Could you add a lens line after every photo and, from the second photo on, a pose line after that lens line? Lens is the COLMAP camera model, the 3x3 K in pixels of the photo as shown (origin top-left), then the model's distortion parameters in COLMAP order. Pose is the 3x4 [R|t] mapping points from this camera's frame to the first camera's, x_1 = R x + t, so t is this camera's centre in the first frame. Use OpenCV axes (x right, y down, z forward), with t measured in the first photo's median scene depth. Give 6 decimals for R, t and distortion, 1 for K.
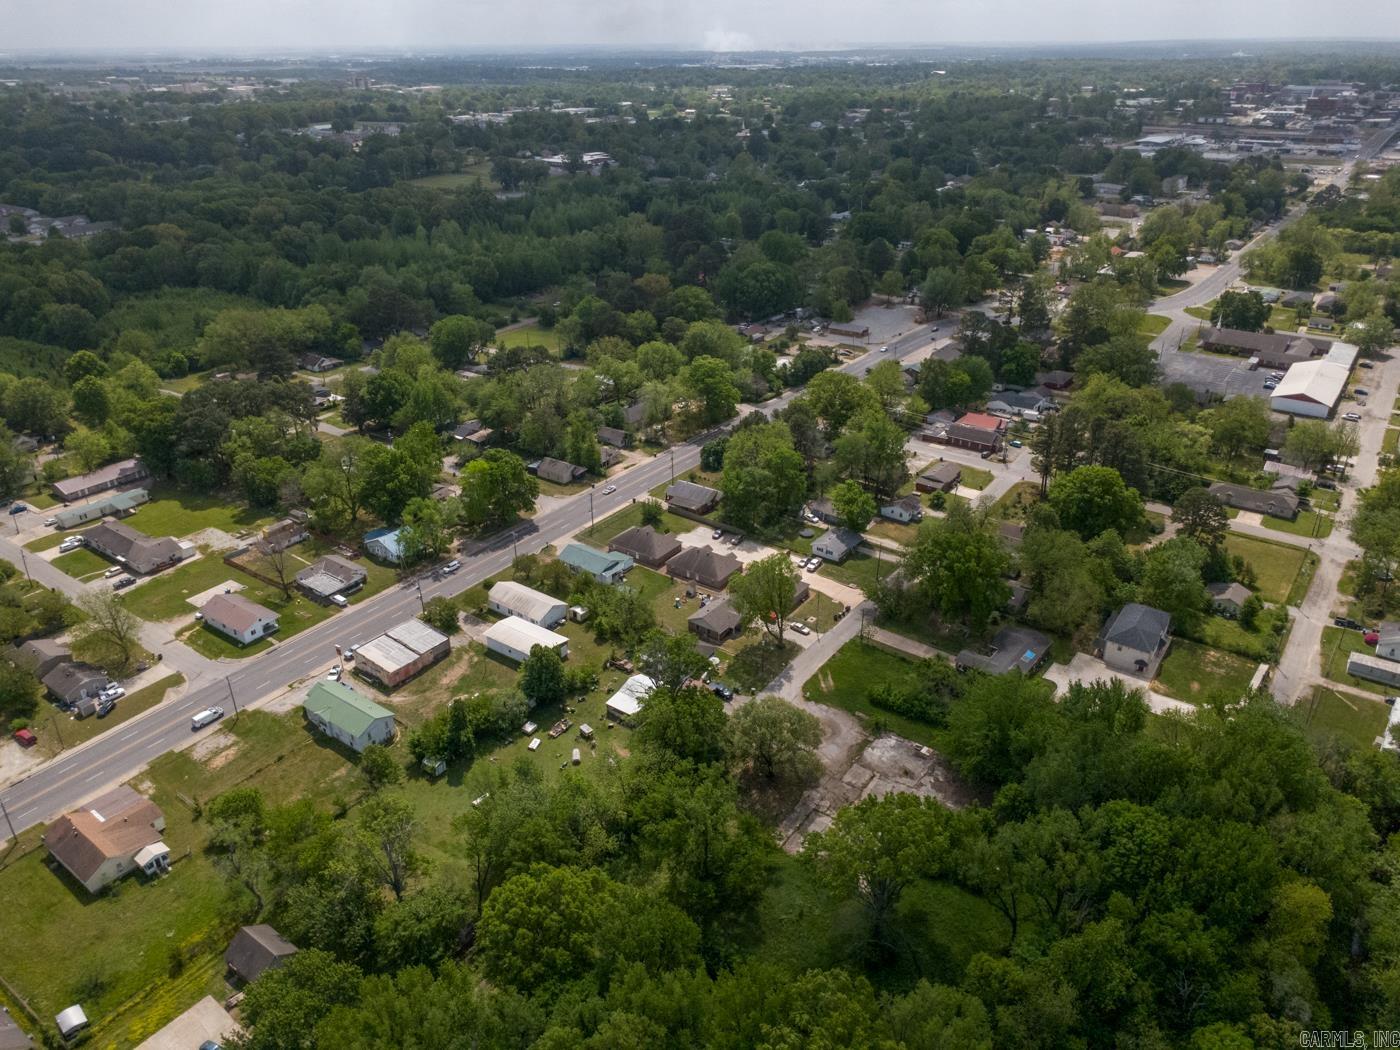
lens RADIAL K [[985.7, 0, 700.0], [0, 985.7, 525.0], [0, 0, 1]] dist [0.003374, 0.003705]
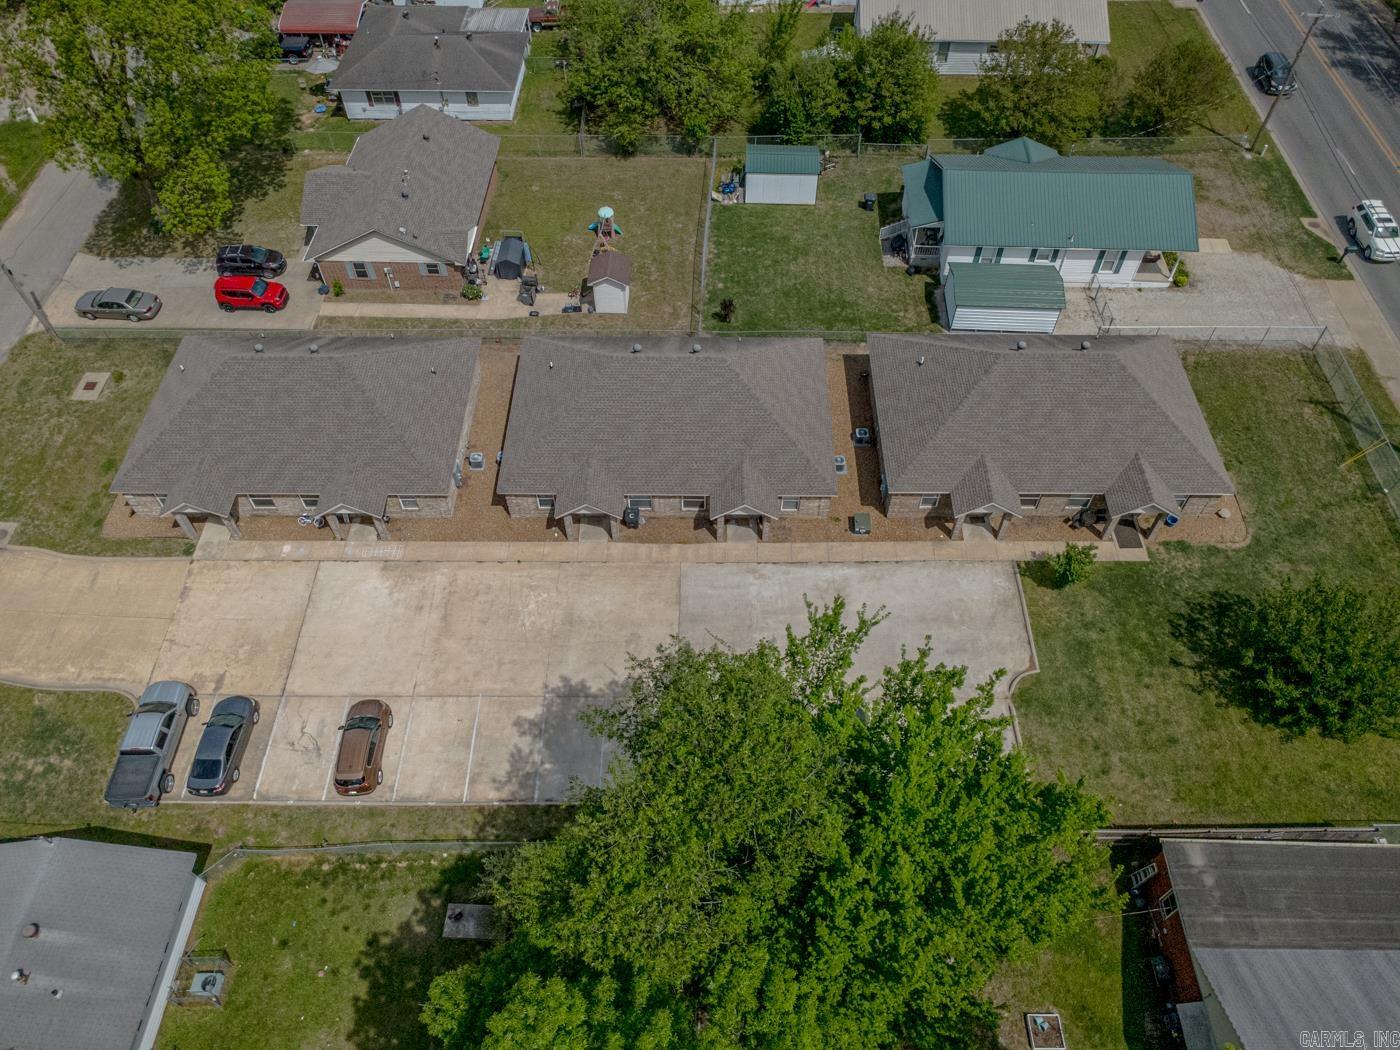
lens RADIAL K [[985.7, 0, 700.0], [0, 985.7, 525.0], [0, 0, 1]] dist [0.003374, 0.003705]
pose [[-0.824094, 0.453462, -0.339471, 0.077069], [-0.245300, 0.254500, 0.935445, -0.144727], [0.510585, 0.854167, -0.098498, 1.001358]]
